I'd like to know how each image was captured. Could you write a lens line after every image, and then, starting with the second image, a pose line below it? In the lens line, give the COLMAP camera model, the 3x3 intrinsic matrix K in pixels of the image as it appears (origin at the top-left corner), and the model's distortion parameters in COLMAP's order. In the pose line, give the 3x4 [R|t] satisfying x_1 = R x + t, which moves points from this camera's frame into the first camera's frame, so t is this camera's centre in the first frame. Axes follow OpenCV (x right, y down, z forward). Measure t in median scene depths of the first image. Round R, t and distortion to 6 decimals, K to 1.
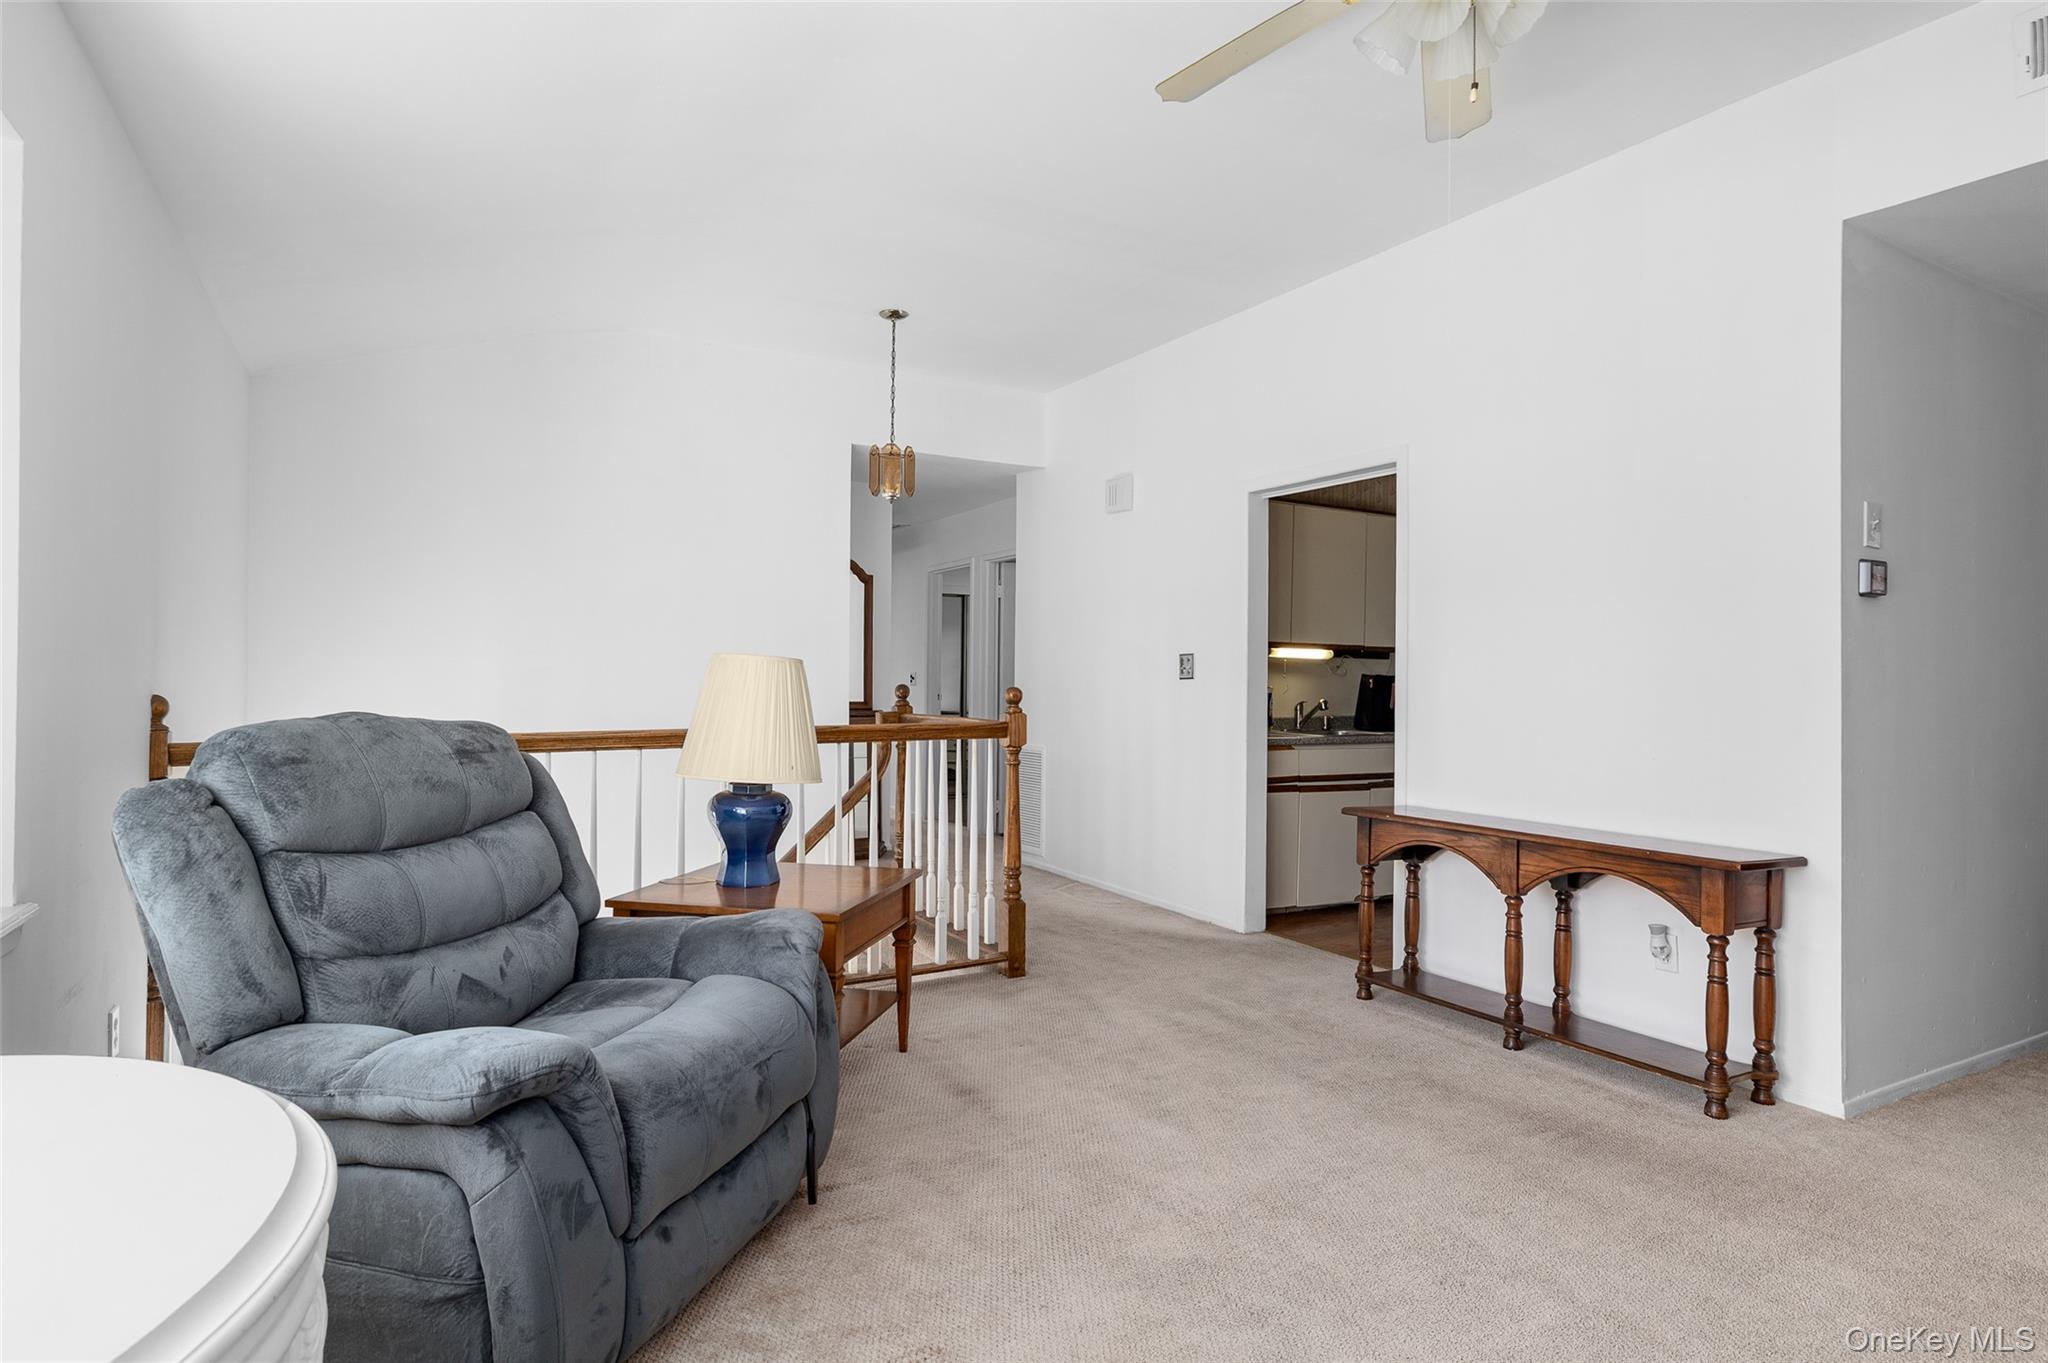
lens RADIAL K [[1061.6, 0, 1021.9], [0, 1061.6, 652.5], [0, 0, 1]] dist [-0.000689, 0.000123]
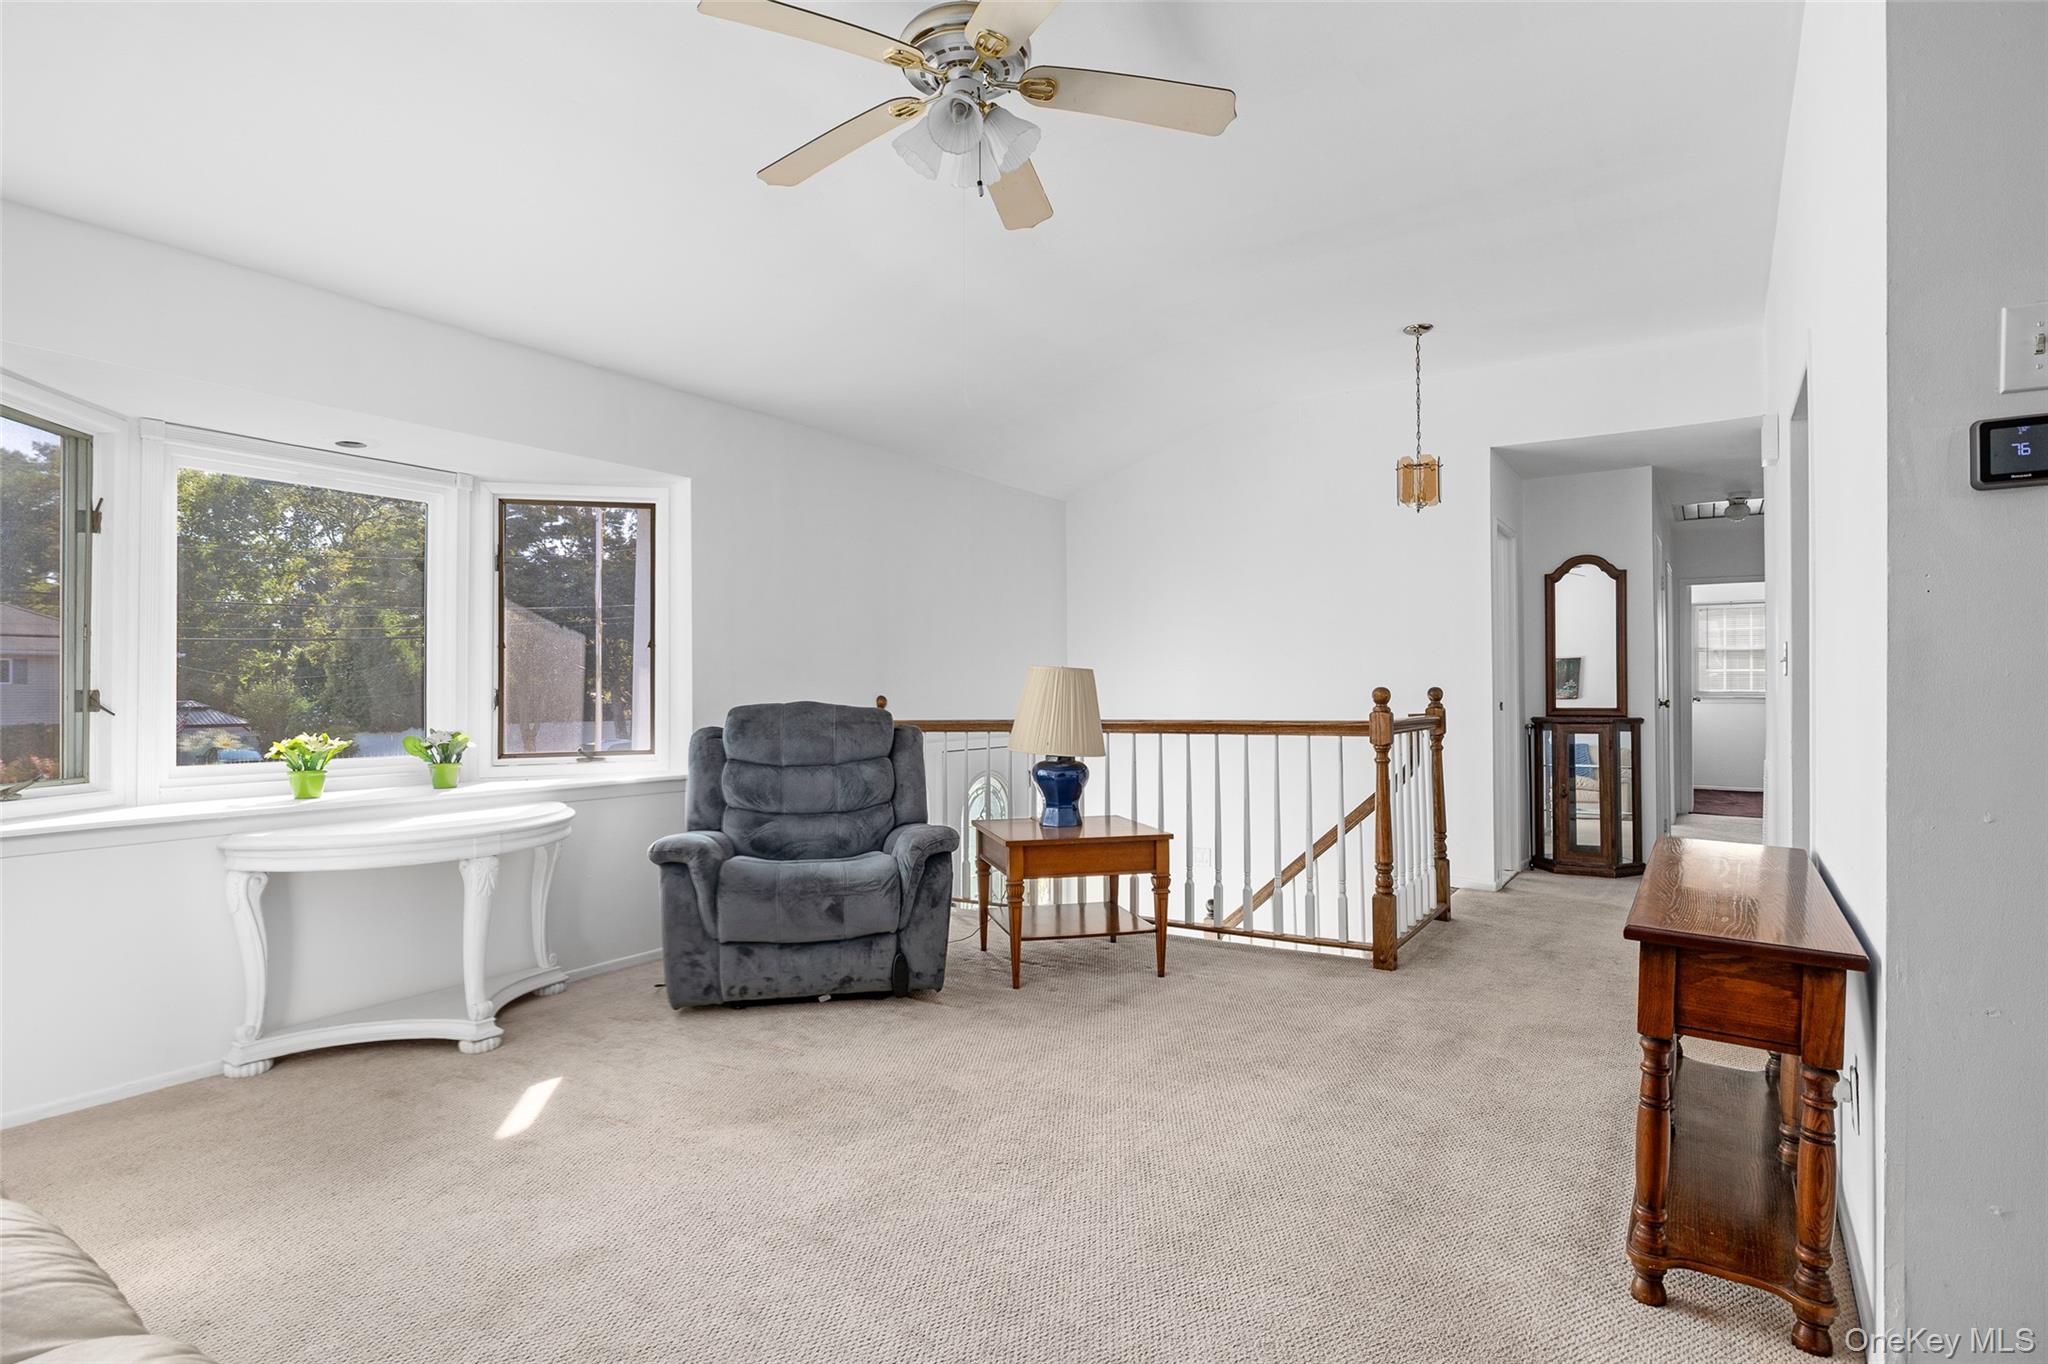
lens RADIAL K [[1037.2, 0, 1018.1], [0, 1037.2, 688.0], [0, 0, 1]] dist [-0.001139, 0.000320]
pose [[0.460043, -0.018001, -0.887714, 0.734942], [0.036238, 0.999342, -0.001485, 0.019909], [0.887157, -0.031485, 0.460393, 0.229937]]
